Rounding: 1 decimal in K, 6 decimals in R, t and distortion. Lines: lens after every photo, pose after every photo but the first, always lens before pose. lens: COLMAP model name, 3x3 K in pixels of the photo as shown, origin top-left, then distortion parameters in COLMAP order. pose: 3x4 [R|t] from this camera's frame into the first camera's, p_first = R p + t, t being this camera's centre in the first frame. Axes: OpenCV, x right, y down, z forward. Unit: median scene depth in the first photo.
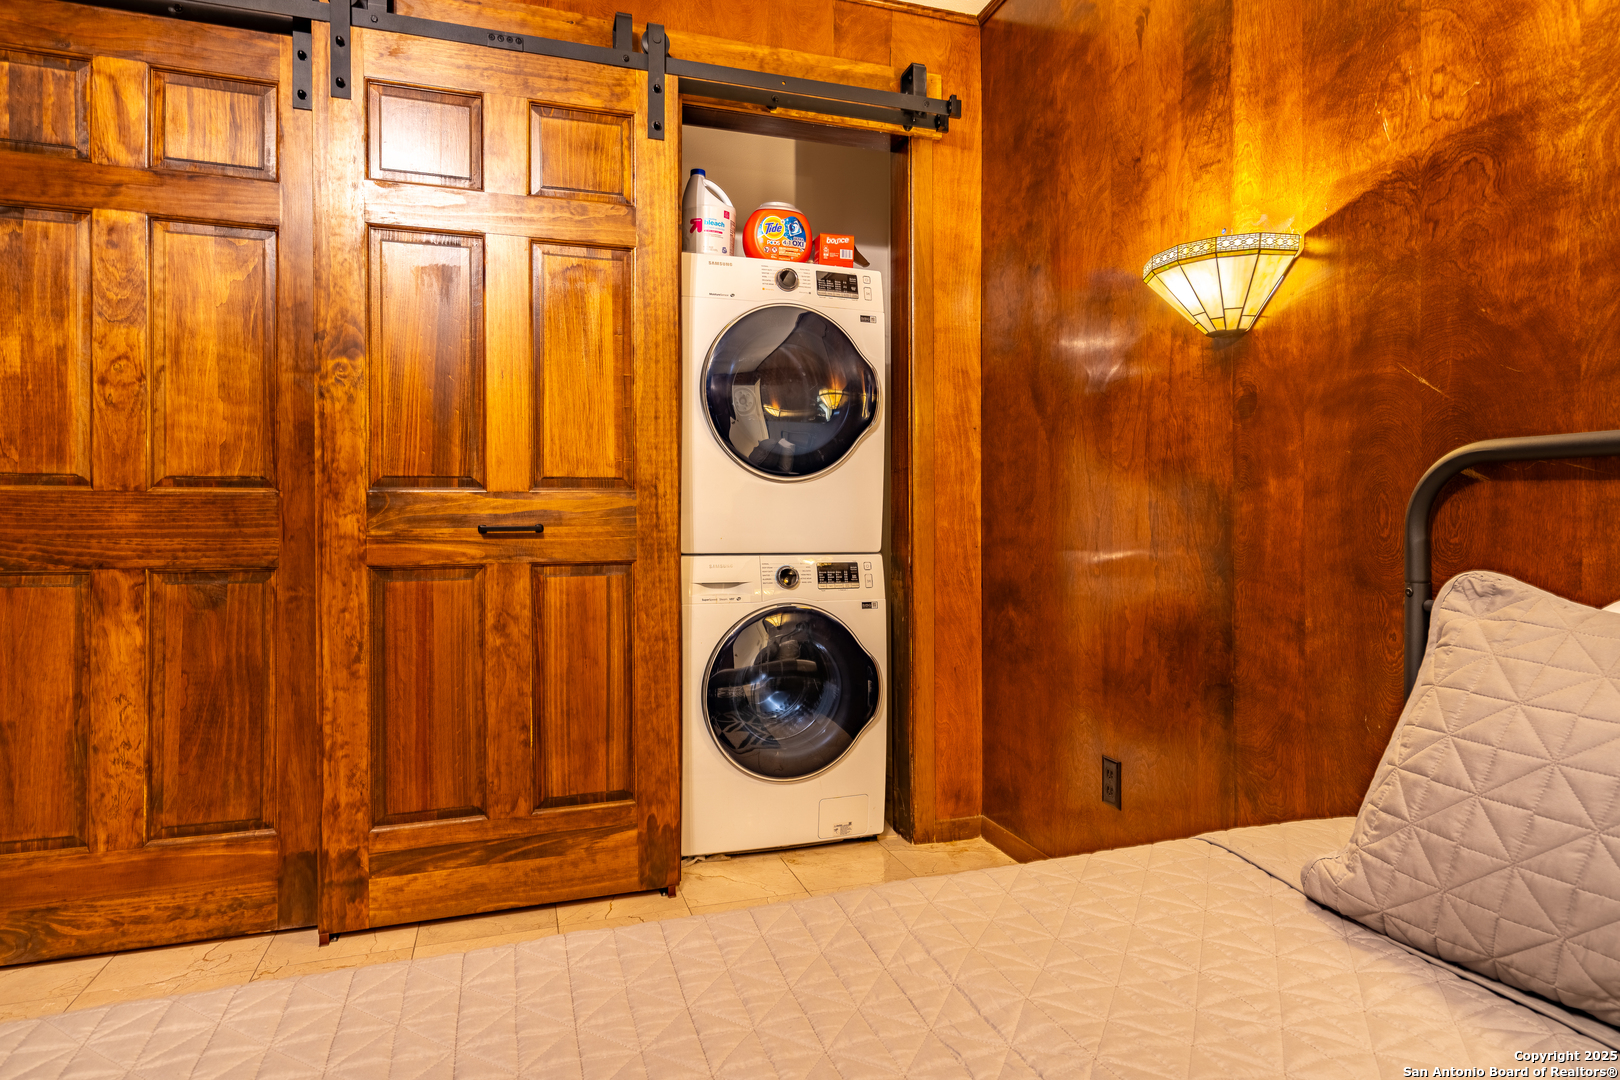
lens RADIAL K [[903.4, 0, 811.2], [0, 903.4, 523.0], [0, 0, 1]] dist [0.004053, 0.000637]
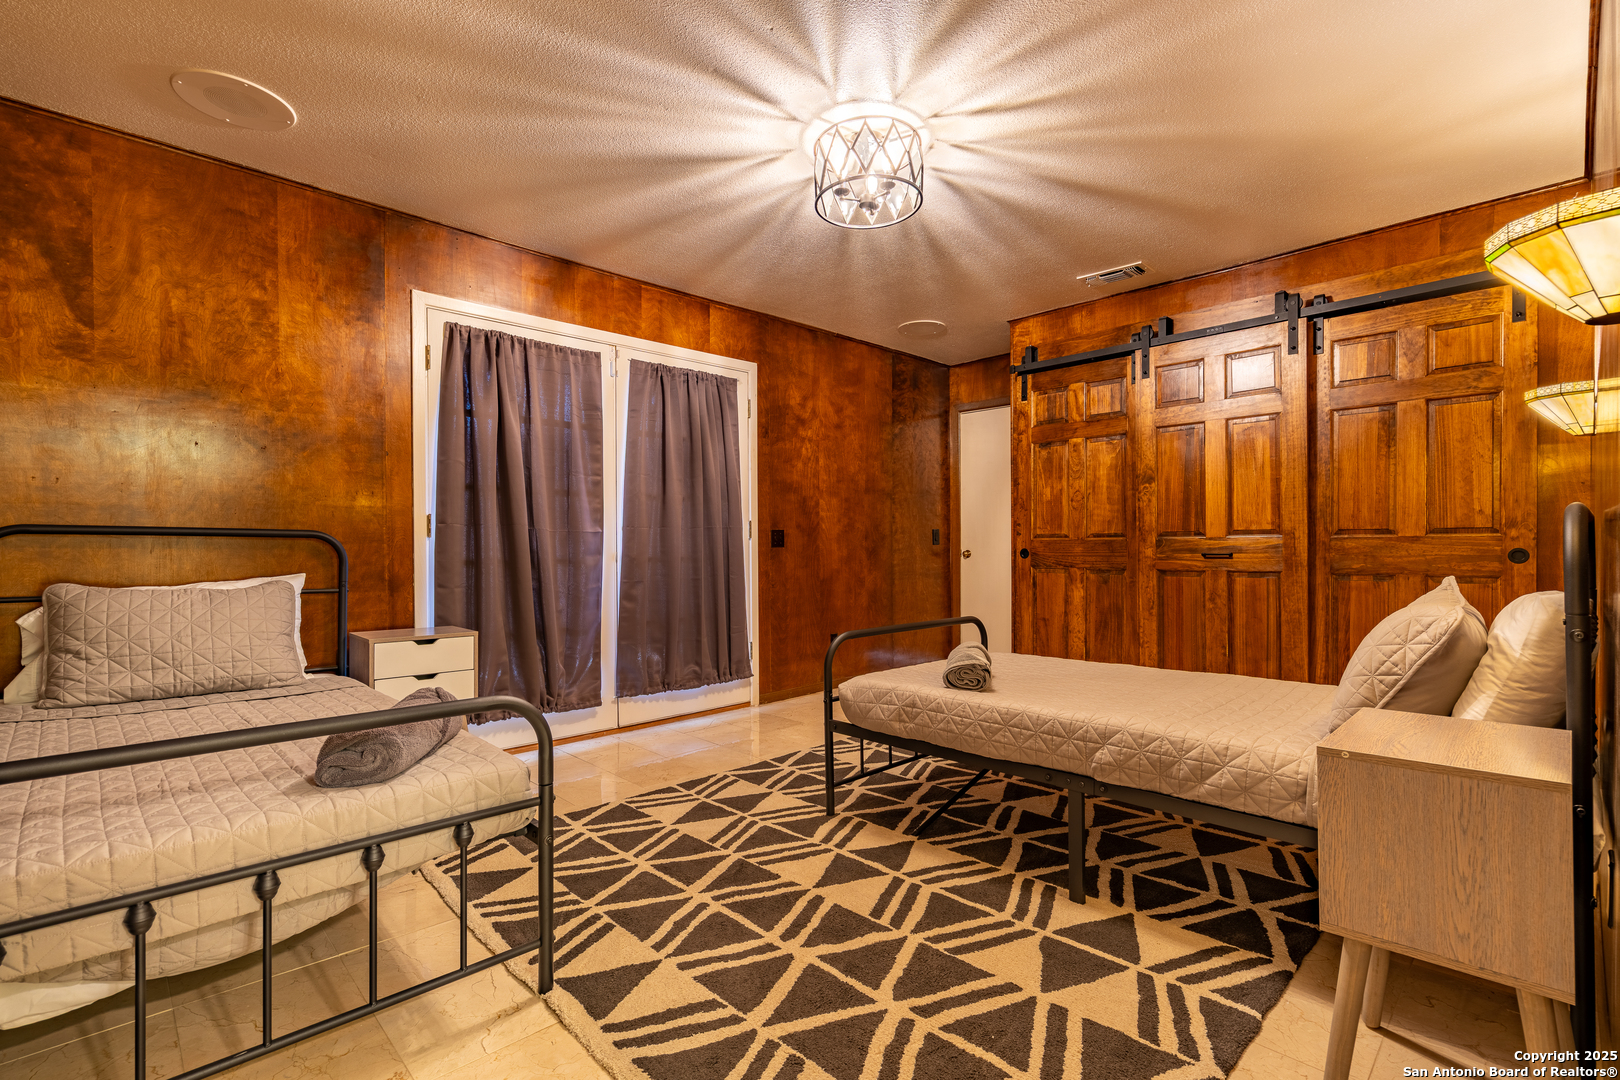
lens RADIAL K [[741.7, 0, 810.0], [0, 741.7, 540.0], [0, 0, 1]] dist [-0.001962, 0.000273]
pose [[0.421033, -0.008119, -0.907009, 0.906428], [0.000817, 0.999963, -0.008572, -0.014513], [0.907045, 0.002868, 0.421024, -0.662461]]
